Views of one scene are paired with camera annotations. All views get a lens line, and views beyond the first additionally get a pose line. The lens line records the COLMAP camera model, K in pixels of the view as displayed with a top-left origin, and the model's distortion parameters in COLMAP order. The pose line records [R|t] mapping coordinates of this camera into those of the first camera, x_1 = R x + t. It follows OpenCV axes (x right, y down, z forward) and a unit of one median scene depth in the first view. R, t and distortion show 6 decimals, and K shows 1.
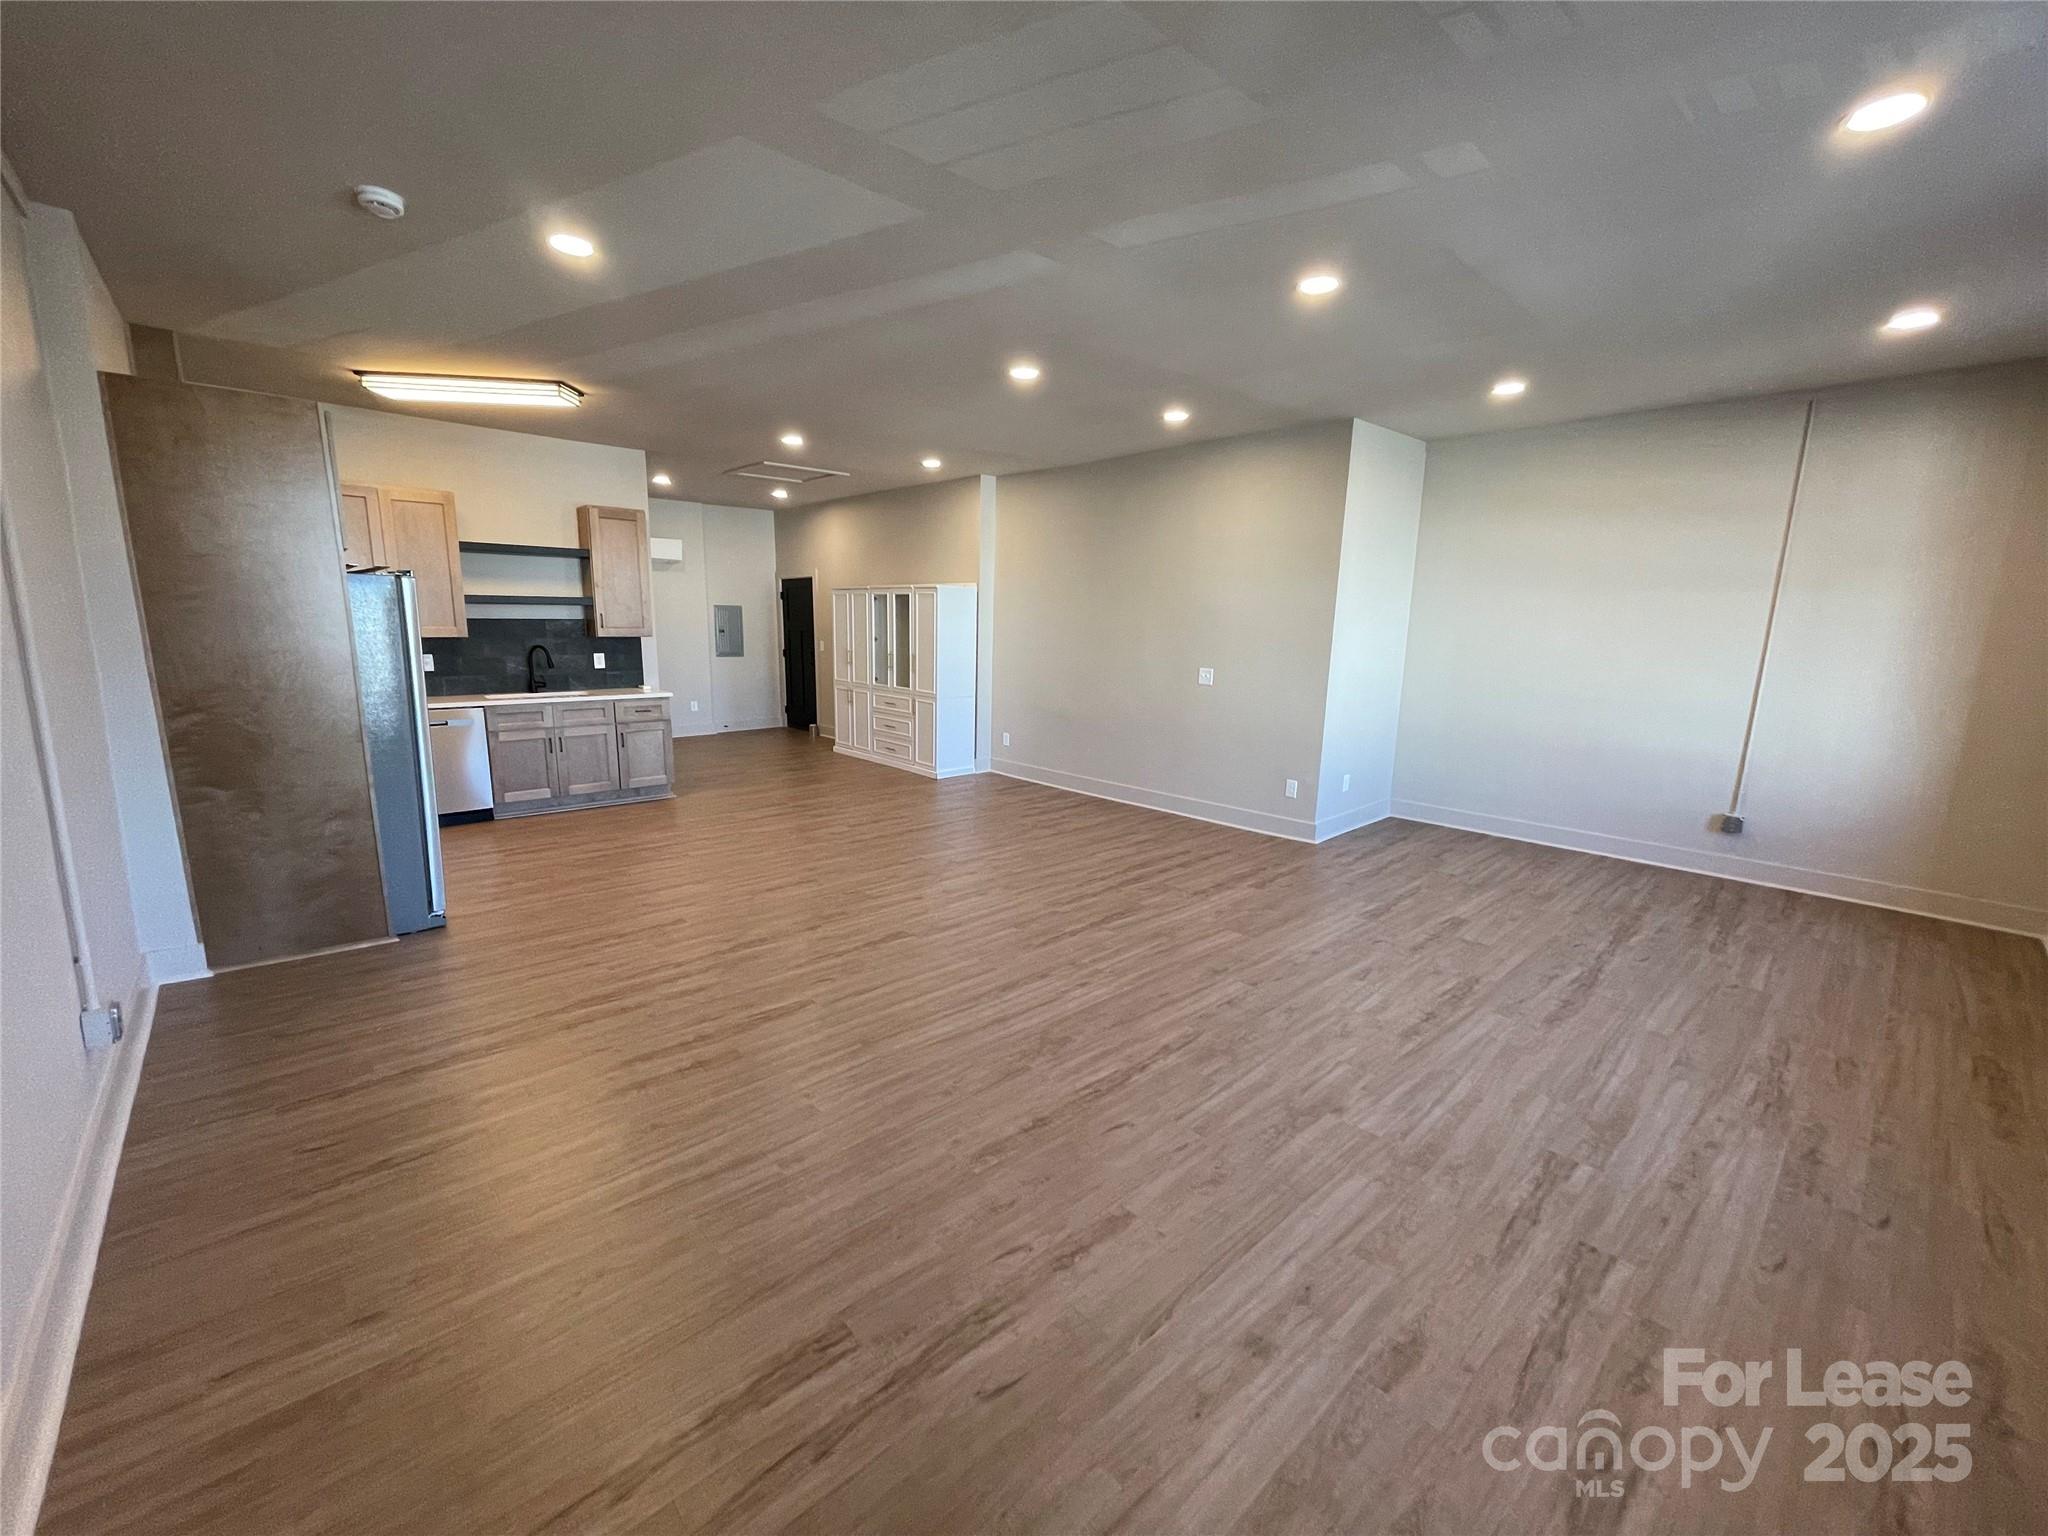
lens RADIAL K [[826.9, 0, 1022.0], [0, 826.9, 766.8], [0, 0, 1]] dist [-0.001941, 0.001262]
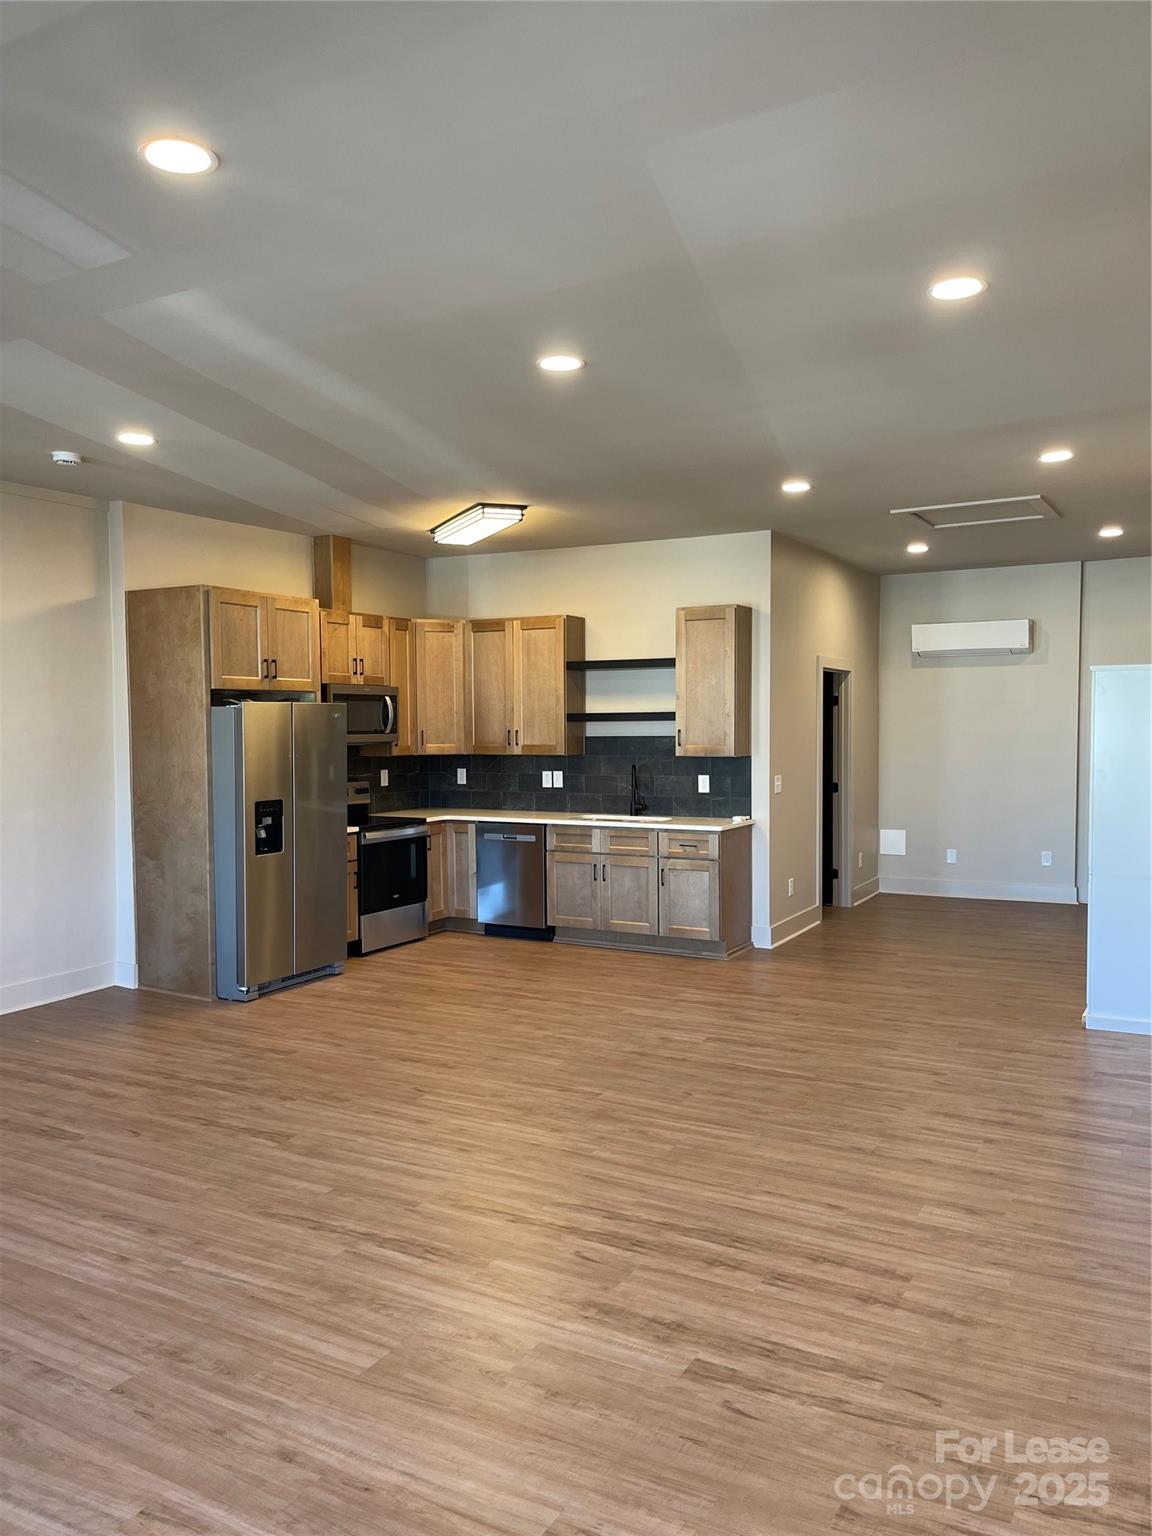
lens RADIAL K [[1159.4, 0, 573.7], [0, 1159.4, 768.4], [0, 0, 1]] dist [0.053500, -0.025831]
pose [[0.315735, 0.021414, -0.948606, 0.777808], [-0.153914, 0.987661, -0.028933, -0.120596], [0.936281, 0.155139, 0.315135, 0.676930]]
